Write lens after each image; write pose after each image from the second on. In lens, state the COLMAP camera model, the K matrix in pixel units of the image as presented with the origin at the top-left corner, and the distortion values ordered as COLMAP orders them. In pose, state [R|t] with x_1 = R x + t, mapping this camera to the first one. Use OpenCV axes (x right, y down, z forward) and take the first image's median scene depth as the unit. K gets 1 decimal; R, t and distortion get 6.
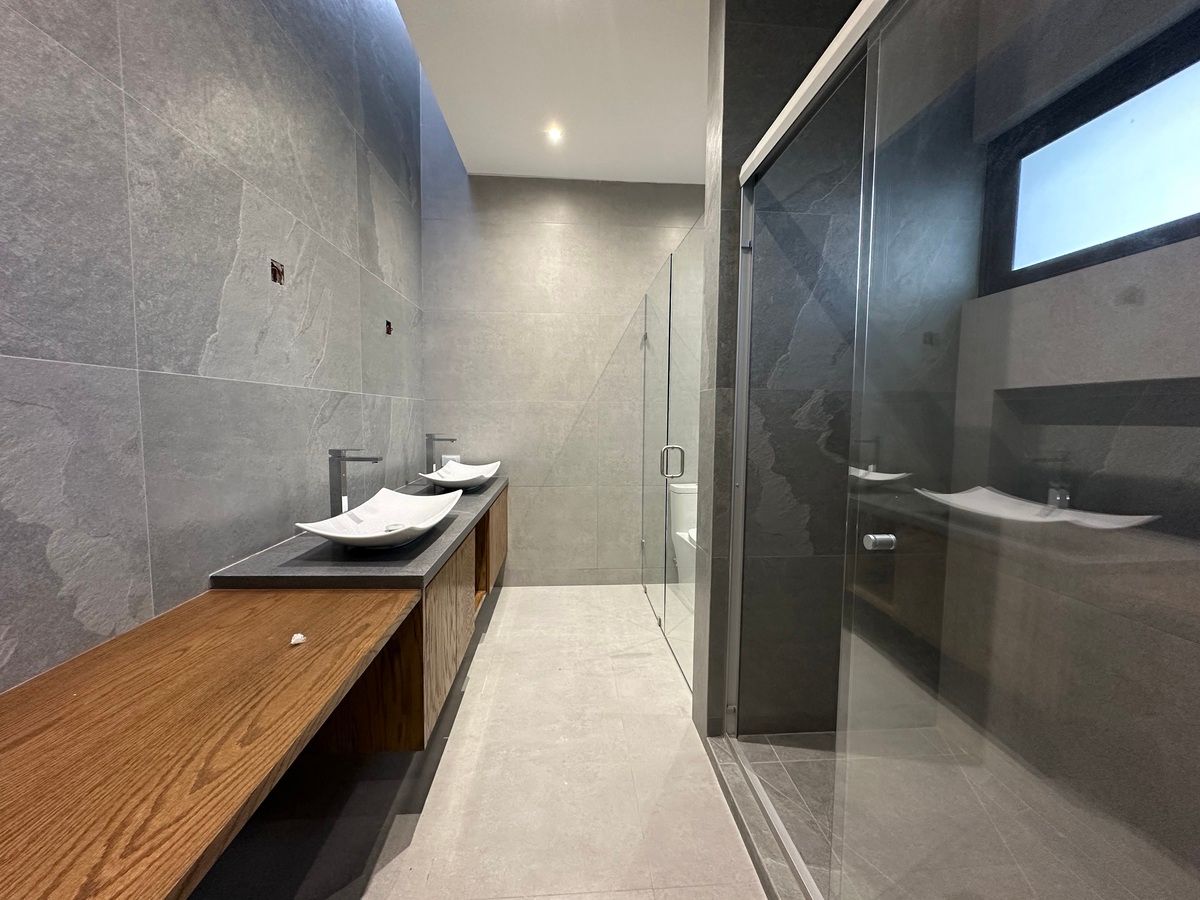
lens RADIAL K [[477.5, 0, 597.2], [0, 477.5, 449.3], [0, 0, 1]] dist [-0.000967, 0.000756]
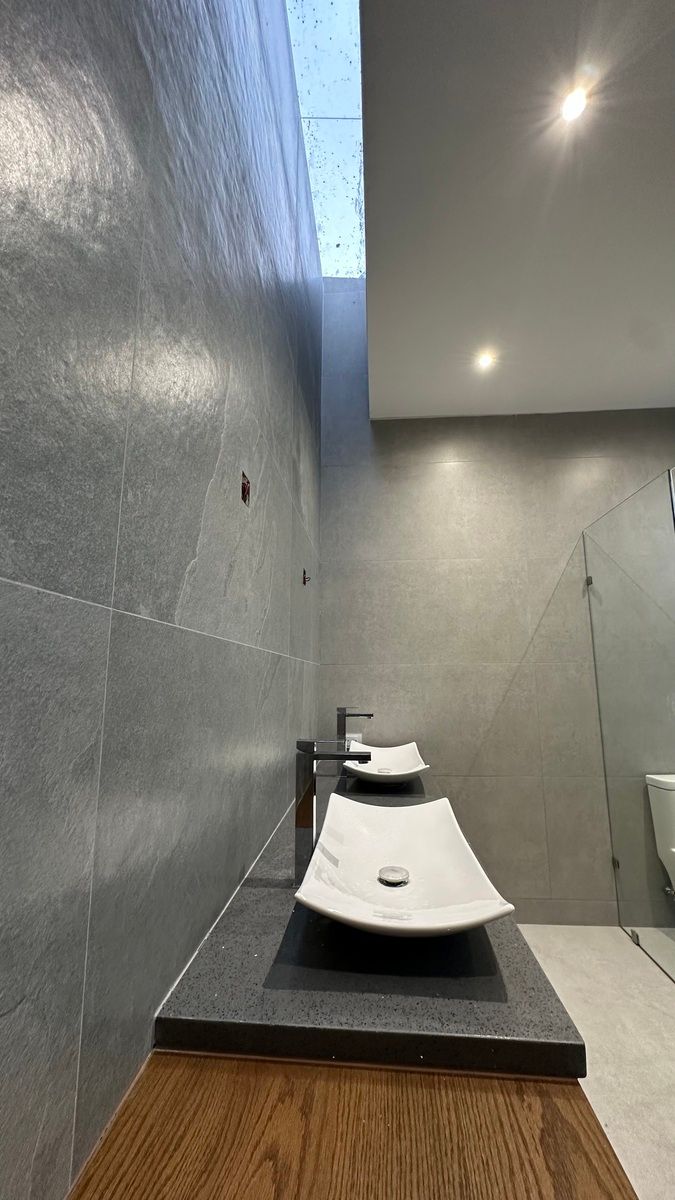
lens RADIAL K [[477.6, 0, 338.3], [0, 477.6, 598.3], [0, 0, 1]] dist [0.000403, -0.000266]
pose [[0.990298, -0.035264, -0.134413, -0.216937], [0.002297, 0.971288, -0.237897, -0.017621], [0.138943, 0.235280, 0.961945, 0.177501]]
